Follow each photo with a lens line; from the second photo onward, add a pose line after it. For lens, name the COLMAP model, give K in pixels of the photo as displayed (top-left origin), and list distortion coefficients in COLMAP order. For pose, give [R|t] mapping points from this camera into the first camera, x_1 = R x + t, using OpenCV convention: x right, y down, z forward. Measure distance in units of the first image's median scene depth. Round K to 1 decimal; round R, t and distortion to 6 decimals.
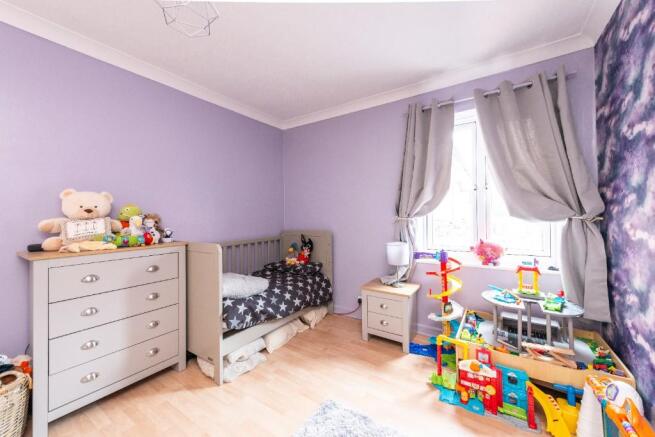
lens RADIAL K [[260.7, 0, 331.2], [0, 260.7, 215.4], [0, 0, 1]] dist [0.010241, -0.001258]
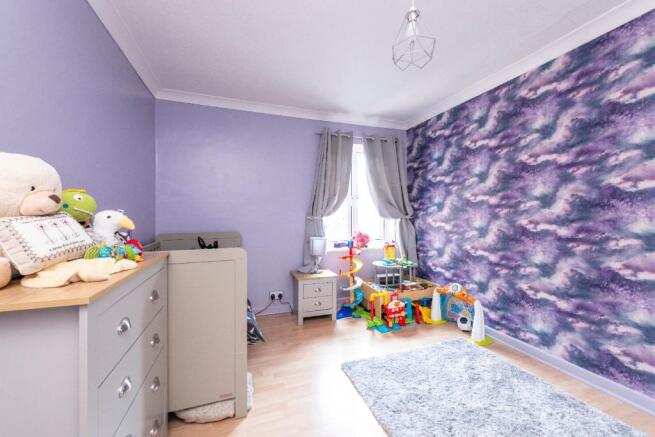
lens RADIAL K [[260.7, 0, 332.7], [0, 260.7, 219.1], [0, 0, 1]] dist [0.010241, -0.001258]
pose [[0.595849, -0.002344, 0.803093, -0.910728], [-0.003326, 0.999980, 0.005386, 0.014436], [-0.803090, -0.005880, 0.595829, 0.278600]]
